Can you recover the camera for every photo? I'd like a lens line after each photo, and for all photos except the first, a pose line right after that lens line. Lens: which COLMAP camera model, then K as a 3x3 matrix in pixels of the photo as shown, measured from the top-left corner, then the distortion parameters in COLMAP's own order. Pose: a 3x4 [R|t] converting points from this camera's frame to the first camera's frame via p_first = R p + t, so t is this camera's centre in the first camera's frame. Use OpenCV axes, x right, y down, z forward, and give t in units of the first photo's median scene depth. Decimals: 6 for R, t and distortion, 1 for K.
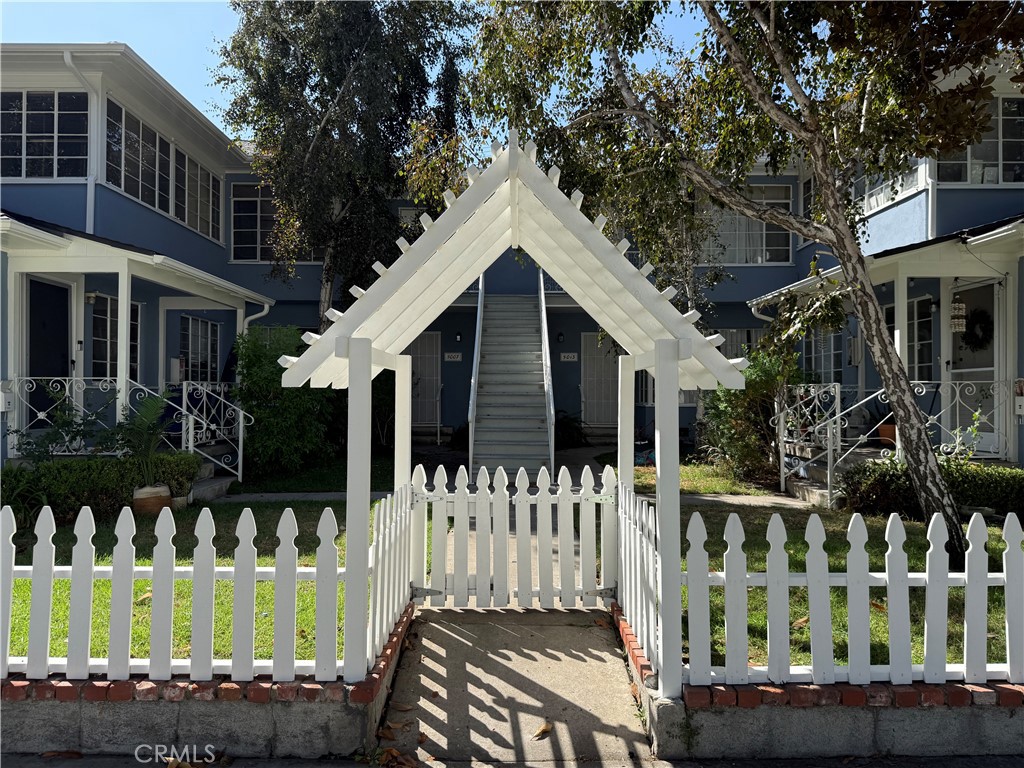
lens RADIAL K [[733.0, 0, 512.0], [0, 733.0, 384.0], [0, 0, 1]] dist [0.169413, -0.276242]
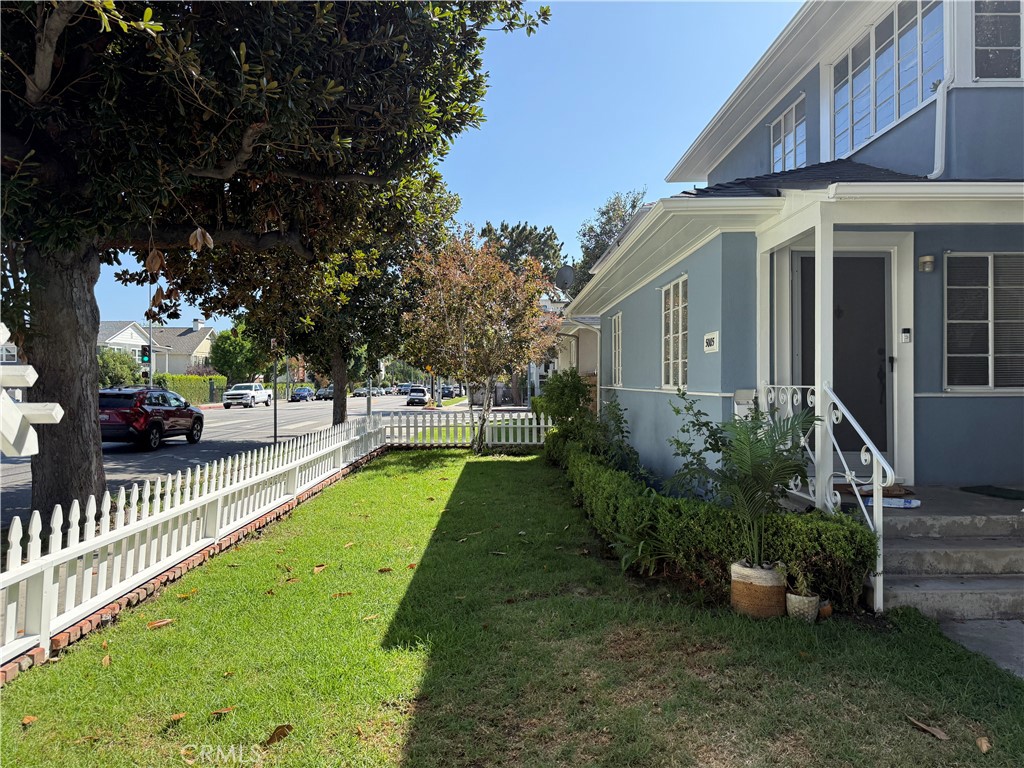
lens RADIAL K [[726.5, 0, 512.0], [0, 726.5, 384.0], [0, 0, 1]] dist [0.038006, -0.049510]
pose [[0.030271, 0.000373, -0.999542, 0.082512], [0.024389, 0.999702, 0.001112, -0.014735], [0.999244, -0.024412, 0.030253, 0.568386]]
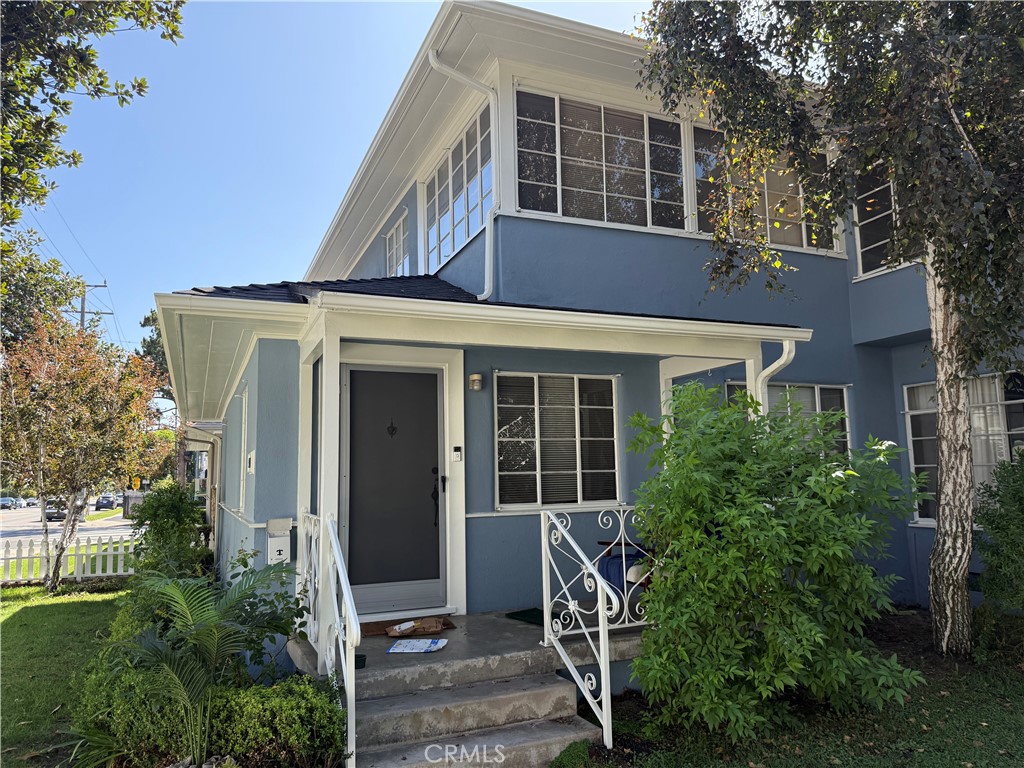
lens RADIAL K [[733.0, 0, 512.0], [0, 733.0, 384.0], [0, 0, 1]] dist [0.169413, -0.276242]
pose [[0.418977, -0.128829, -0.898811, 0.044773], [0.042416, 0.991580, -0.122354, -0.028184], [0.907005, 0.013140, 0.420914, 0.707454]]
